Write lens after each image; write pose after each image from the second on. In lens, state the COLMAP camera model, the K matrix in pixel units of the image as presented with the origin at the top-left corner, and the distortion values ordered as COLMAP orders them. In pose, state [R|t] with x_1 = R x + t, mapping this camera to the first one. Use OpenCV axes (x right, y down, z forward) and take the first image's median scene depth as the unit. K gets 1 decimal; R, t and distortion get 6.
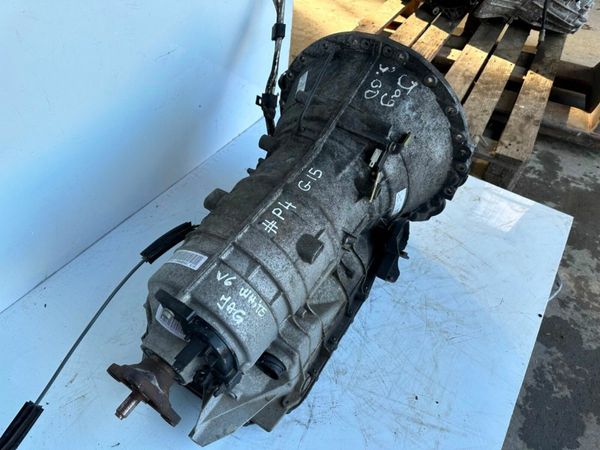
lens RADIAL K [[423.7, 0, 300.0], [0, 423.7, 225.0], [0, 0, 1]] dist [0.075891, -0.092803]
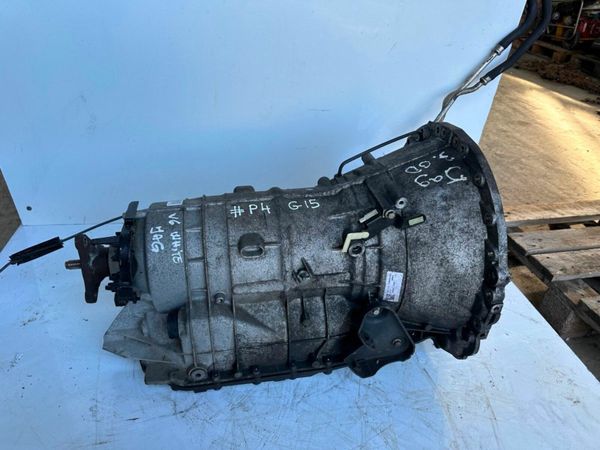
lens RADIAL K [[423.7, 0, 300.0], [0, 423.7, 225.0], [0, 0, 1]] dist [0.075891, -0.092803]
pose [[0.689101, 0.397583, -0.605861, 0.638039], [-0.562933, 0.820178, -0.102050, 0.045876], [0.456341, 0.411382, 0.788998, 0.157362]]
